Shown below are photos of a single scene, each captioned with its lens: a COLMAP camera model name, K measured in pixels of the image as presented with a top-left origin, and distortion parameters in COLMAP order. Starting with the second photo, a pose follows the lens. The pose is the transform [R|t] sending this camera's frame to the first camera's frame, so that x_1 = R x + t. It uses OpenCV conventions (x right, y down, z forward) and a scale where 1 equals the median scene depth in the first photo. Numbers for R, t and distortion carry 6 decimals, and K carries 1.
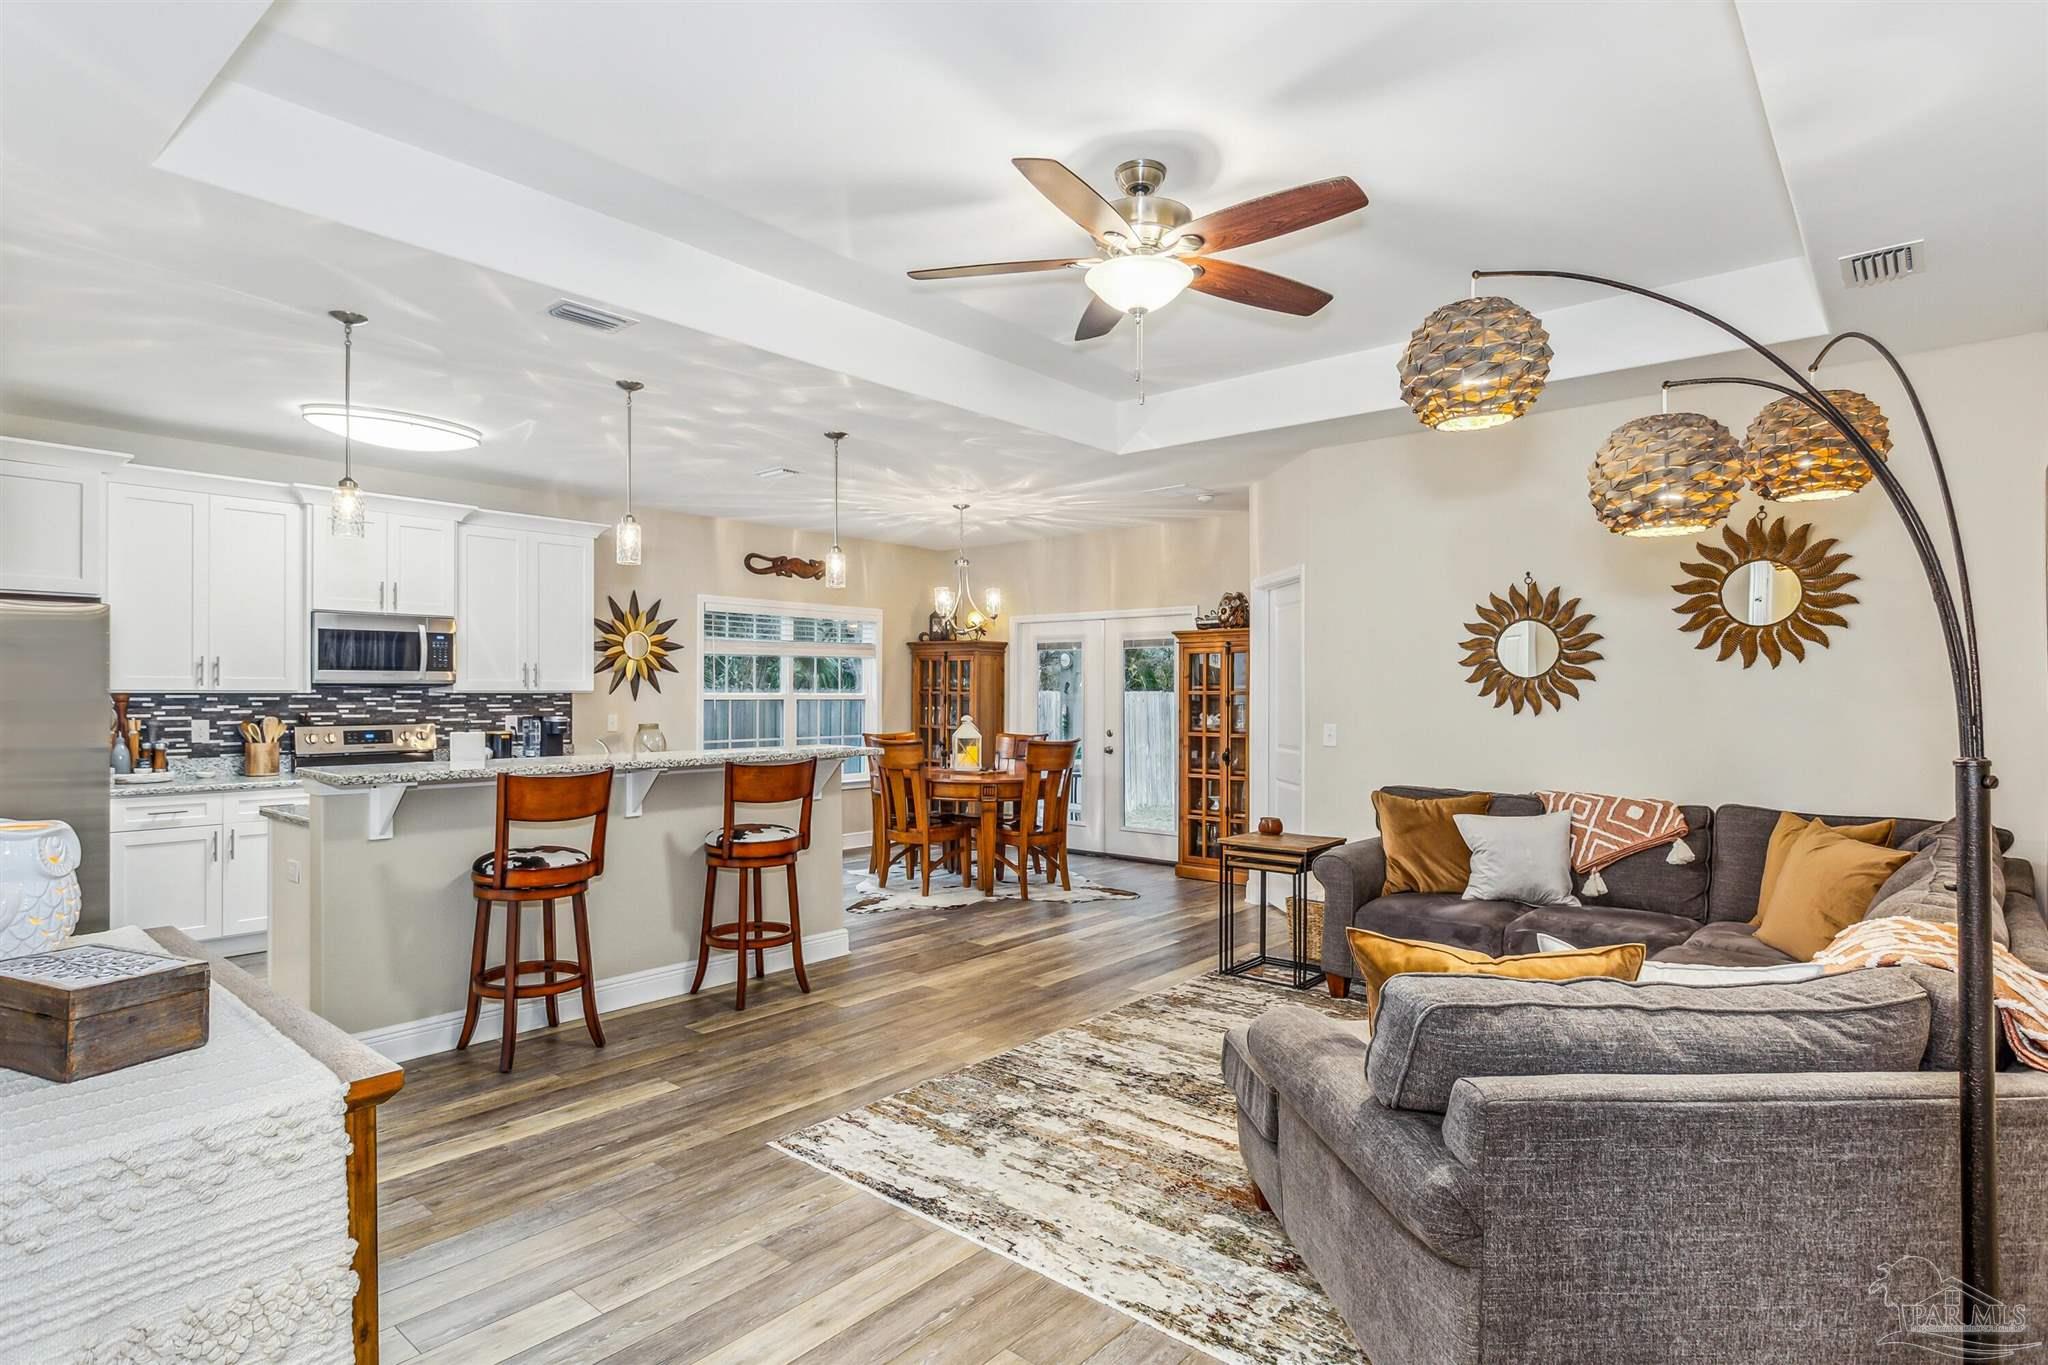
lens RADIAL K [[1052.9, 0, 1009.5], [0, 1052.9, 686.0], [0, 0, 1]] dist [0.027649, 0.000785]
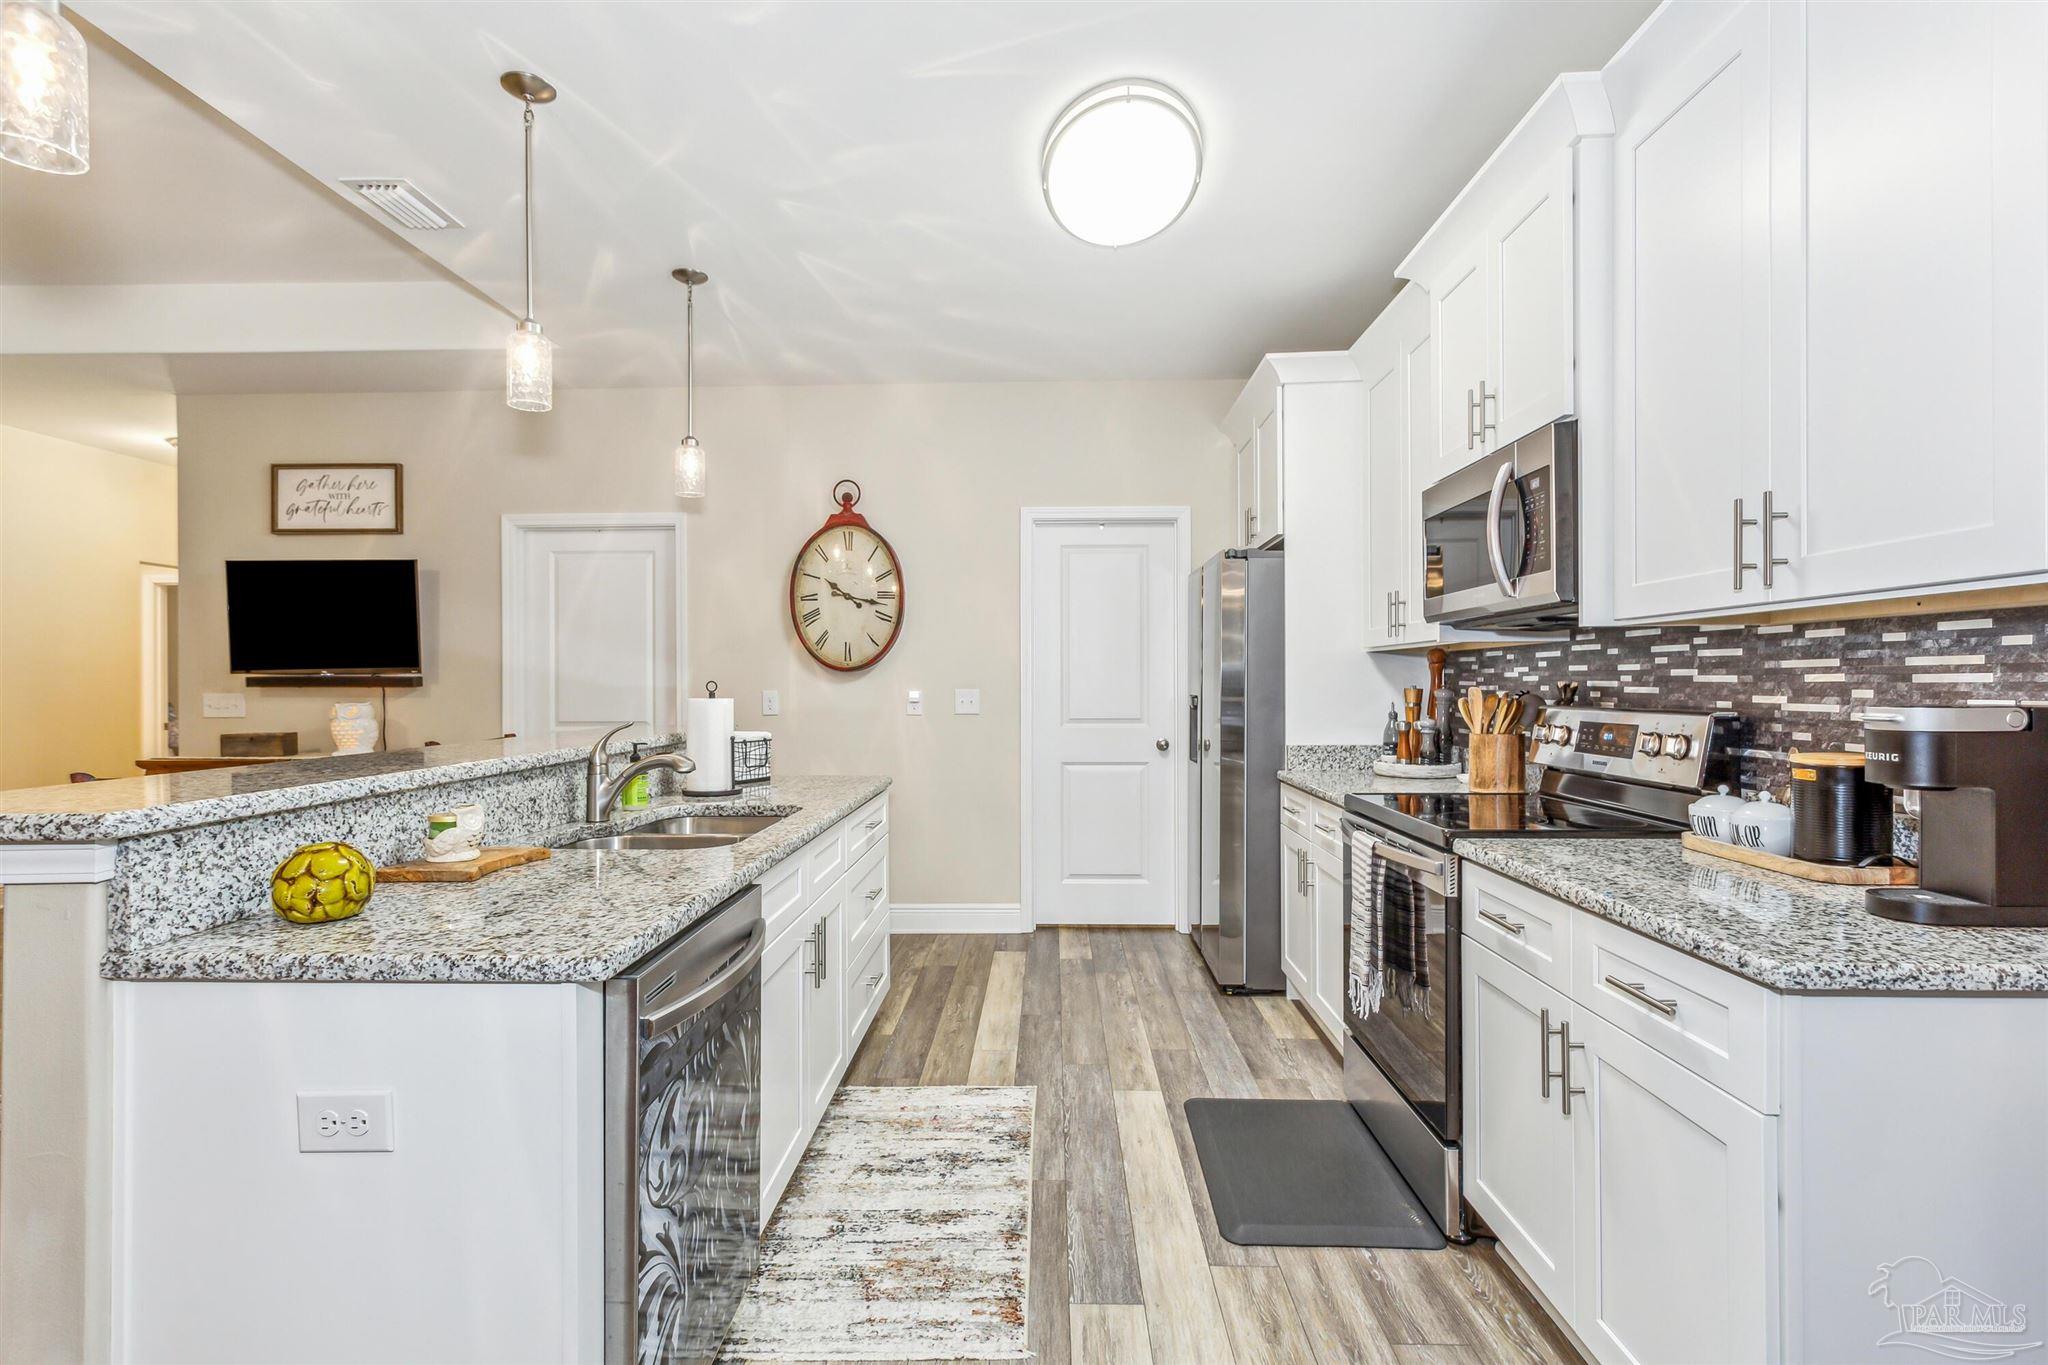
lens RADIAL K [[981.0, 0, 1034.1], [0, 981.0, 684.3], [0, 0, 1]] dist [0.001496, 0.001956]
pose [[-0.780679, -0.000796, -0.624932, -0.267296], [0.004887, 0.999961, -0.007379, 0.041280], [0.624913, -0.008815, -0.780644, 1.727144]]
